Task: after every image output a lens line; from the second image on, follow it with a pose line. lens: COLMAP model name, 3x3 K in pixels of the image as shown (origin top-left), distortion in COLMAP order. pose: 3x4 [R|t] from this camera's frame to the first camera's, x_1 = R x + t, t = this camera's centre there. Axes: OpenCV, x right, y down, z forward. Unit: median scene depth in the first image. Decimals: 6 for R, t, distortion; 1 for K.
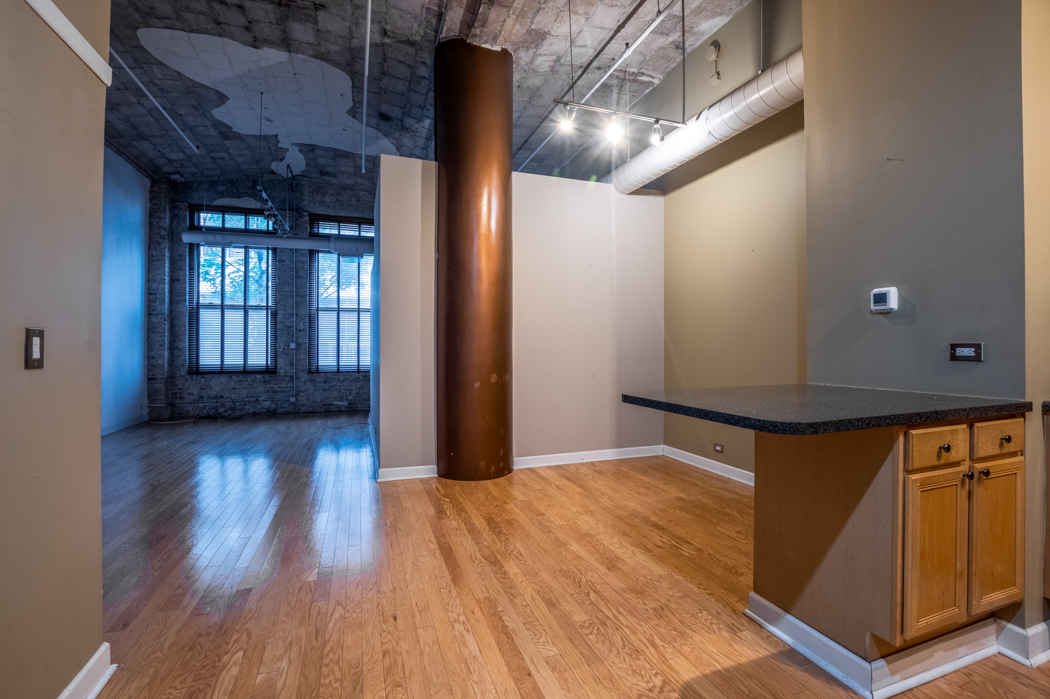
lens RADIAL K [[460.1, 0, 520.1], [0, 460.1, 344.7], [0, 0, 1]] dist [-0.033431, 0.004968]
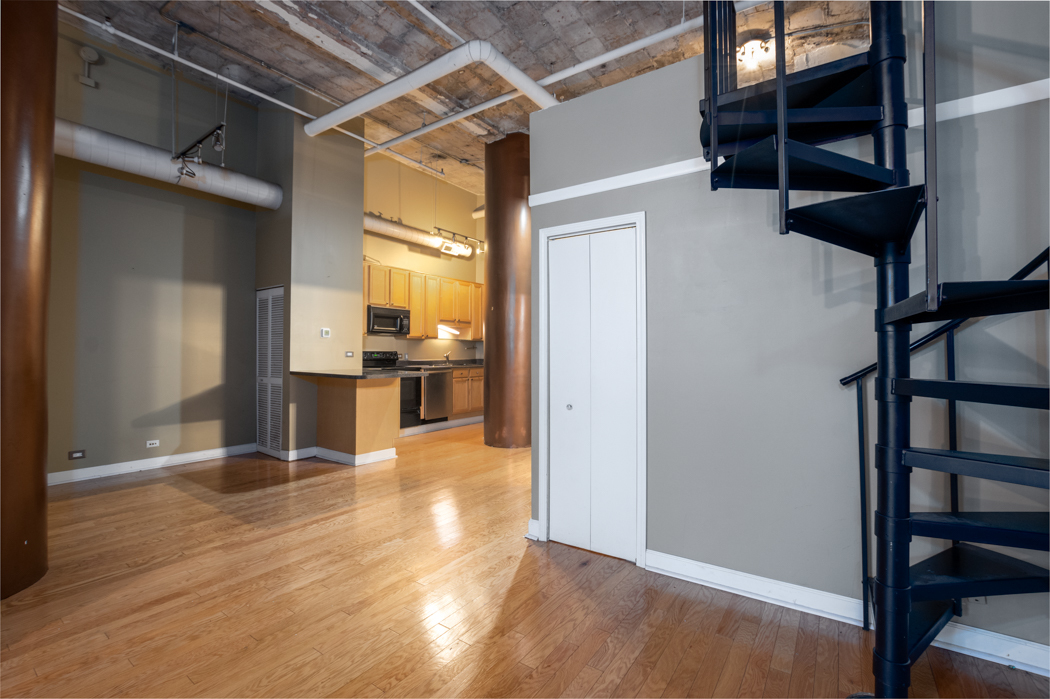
lens RADIAL K [[460.1, 0, 520.1], [0, 460.1, 344.7], [0, 0, 1]] dist [-0.033431, 0.004968]
pose [[-0.582432, 0.013854, 0.812761, -0.528141], [-0.005562, 0.999763, -0.021028, 0.002510], [-0.812860, -0.016768, -0.582217, 0.462109]]
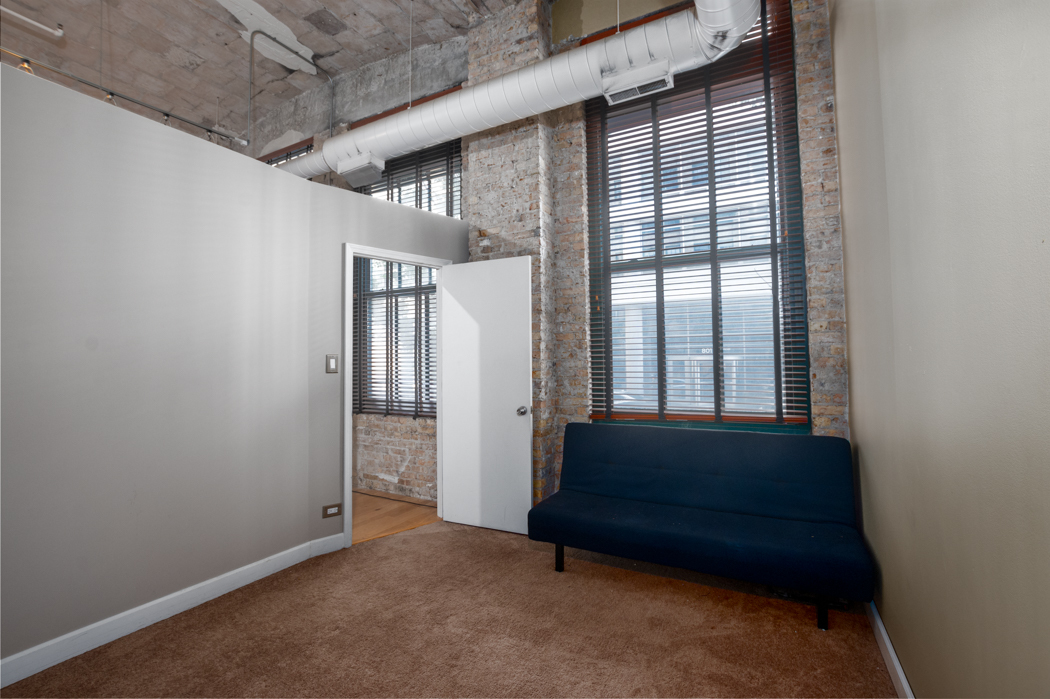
lens RADIAL K [[460.1, 0, 520.1], [0, 460.1, 344.7], [0, 0, 1]] dist [-0.033431, 0.004968]
pose [[0.670586, -0.034297, -0.741039, 0.088078], [0.010747, 0.999275, -0.036524, 0.004167], [0.741754, 0.016529, 0.670468, 0.893898]]
